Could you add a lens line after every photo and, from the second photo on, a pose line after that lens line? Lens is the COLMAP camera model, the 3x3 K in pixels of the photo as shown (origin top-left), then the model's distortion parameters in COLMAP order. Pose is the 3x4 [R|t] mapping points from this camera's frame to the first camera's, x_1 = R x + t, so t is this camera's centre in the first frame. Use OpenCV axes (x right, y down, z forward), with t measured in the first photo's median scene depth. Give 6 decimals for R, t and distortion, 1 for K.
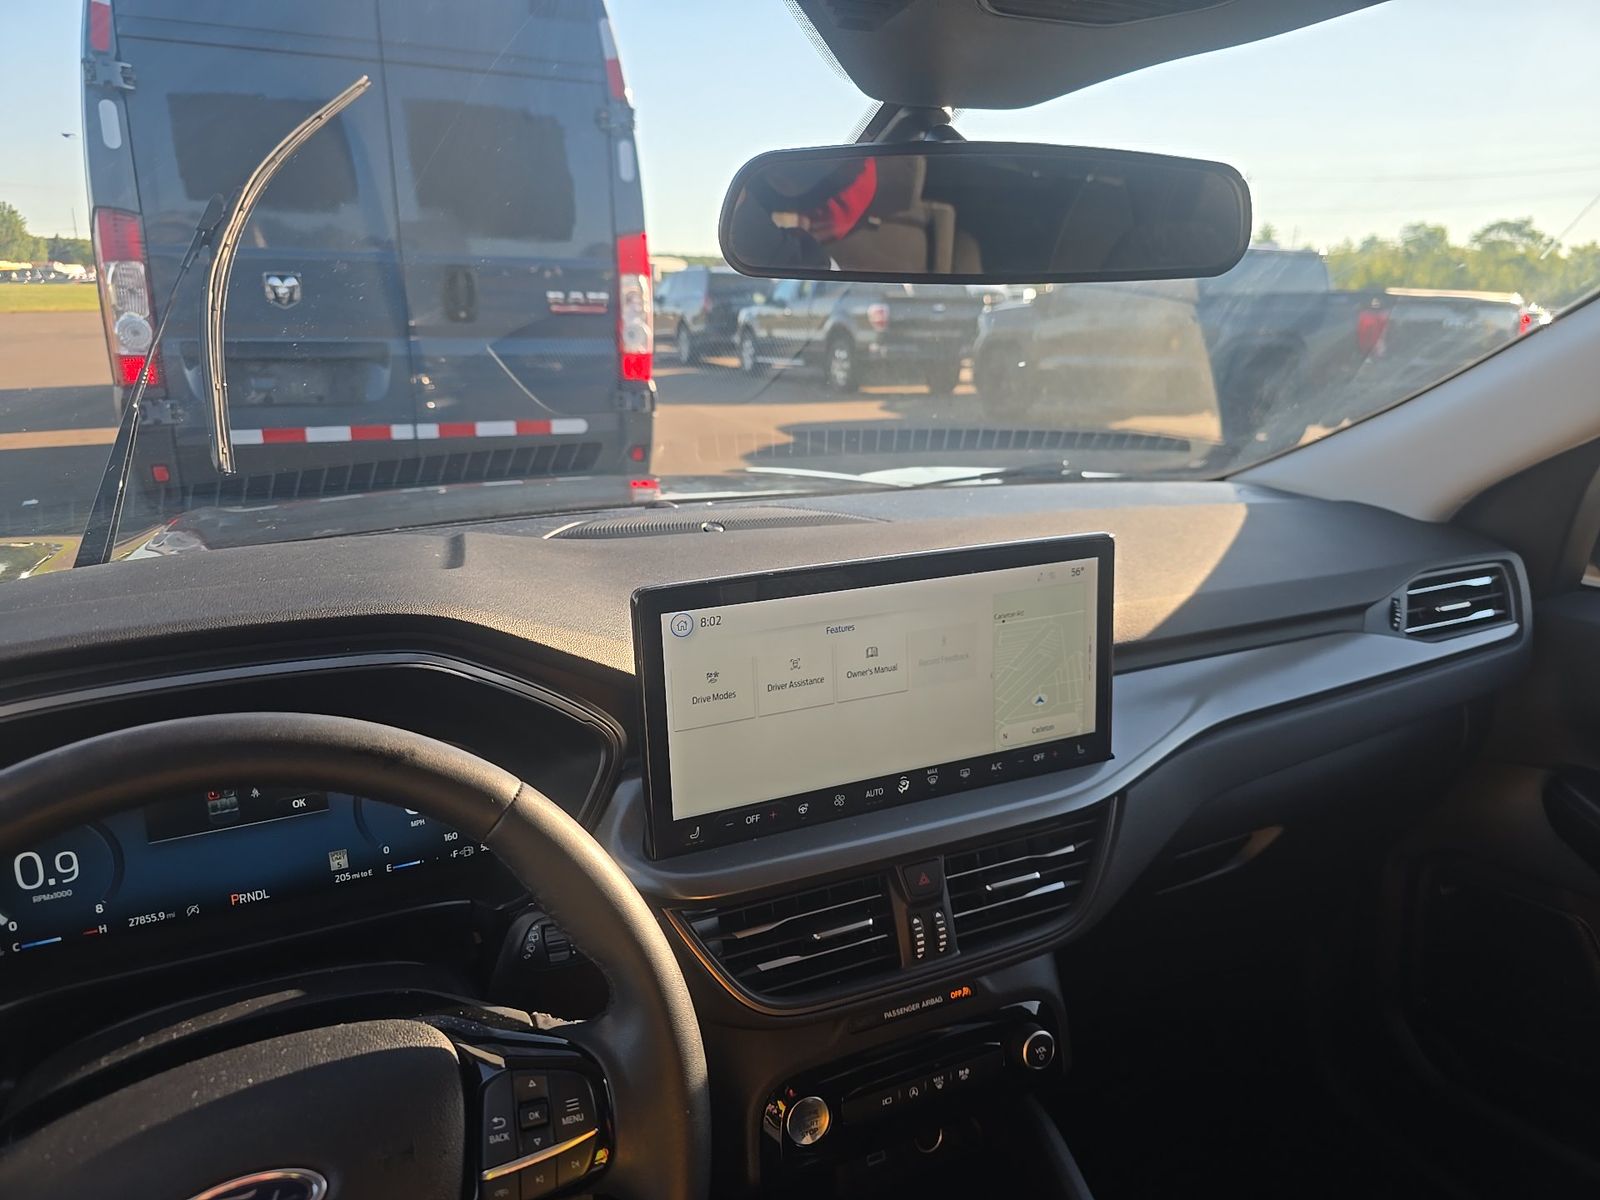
lens RADIAL K [[1086.8, 0, 799.2], [0, 1086.8, 609.0], [0, 0, 1]] dist [0.028334, -0.022032]
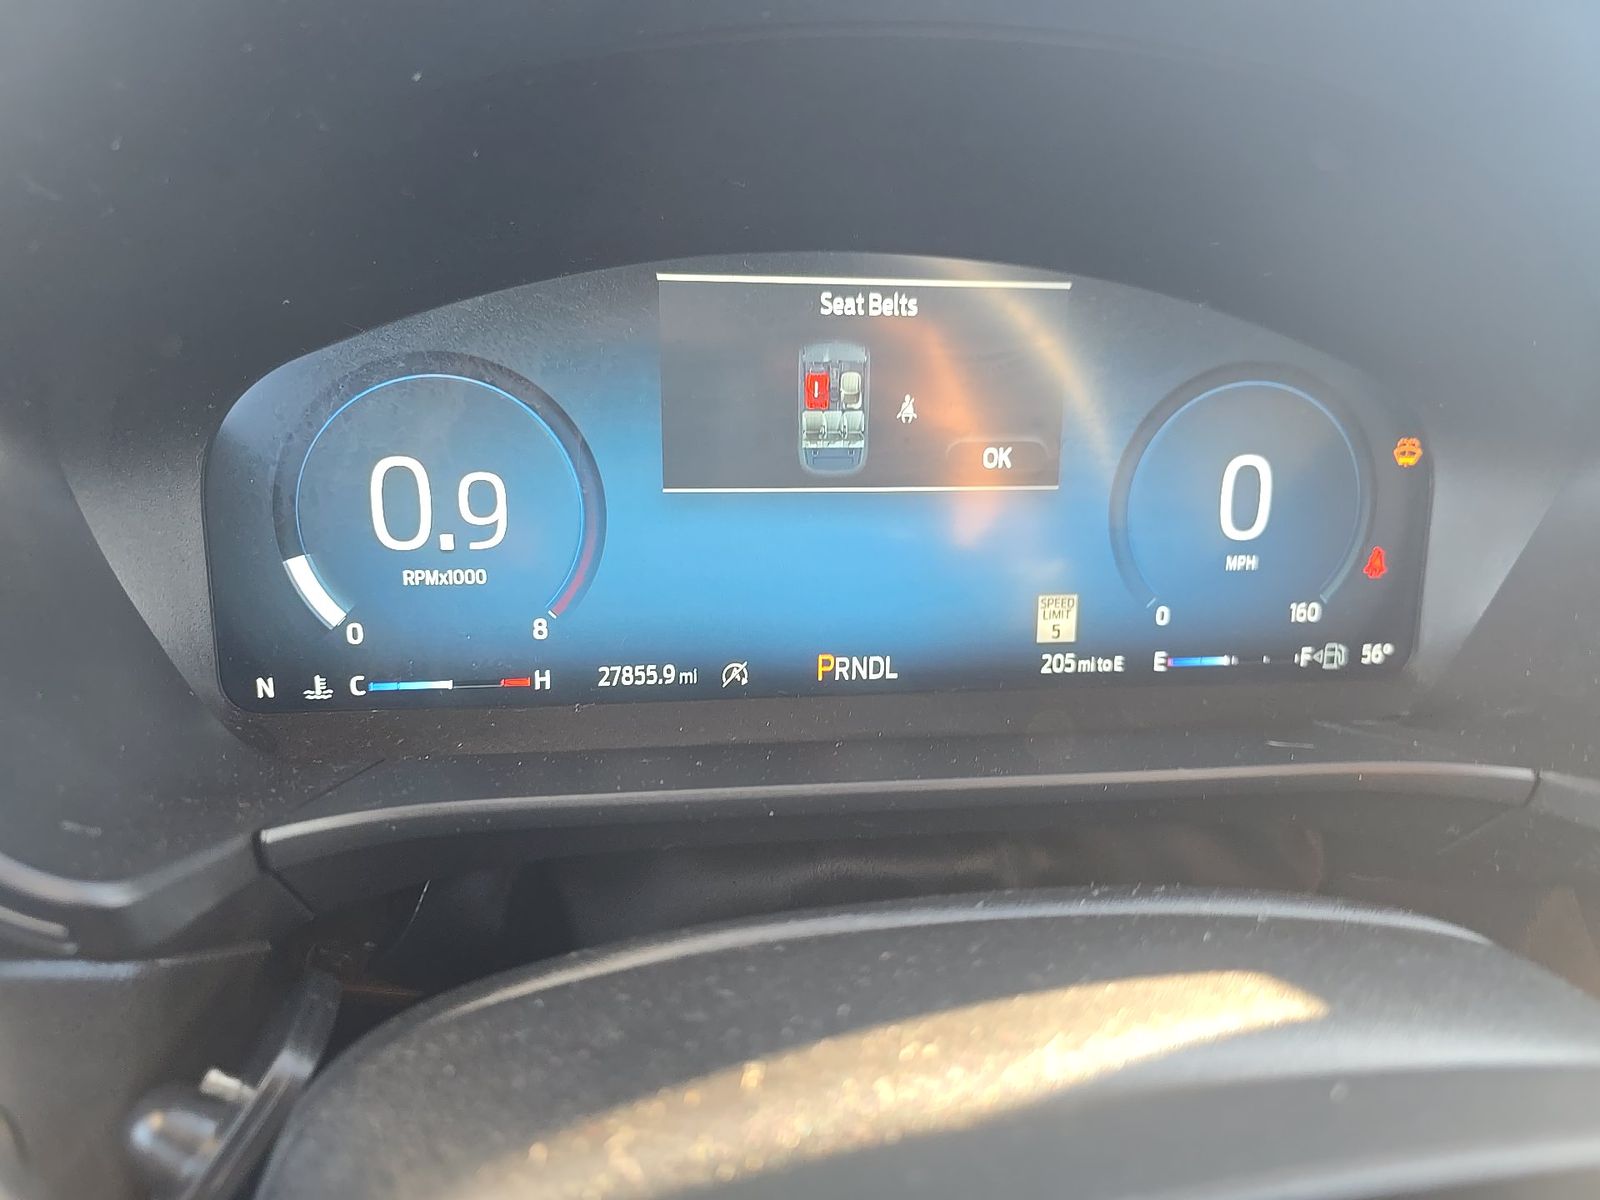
lens RADIAL K [[1086.8, 0, 816.4], [0, 1086.8, 612.0], [0, 0, 1]] dist [0.028334, -0.022032]
pose [[0.958264, 0.142094, -0.248070, -0.424646], [-0.122952, 0.988222, 0.091102, 0.209962], [0.258093, -0.056799, 0.964449, 0.612732]]
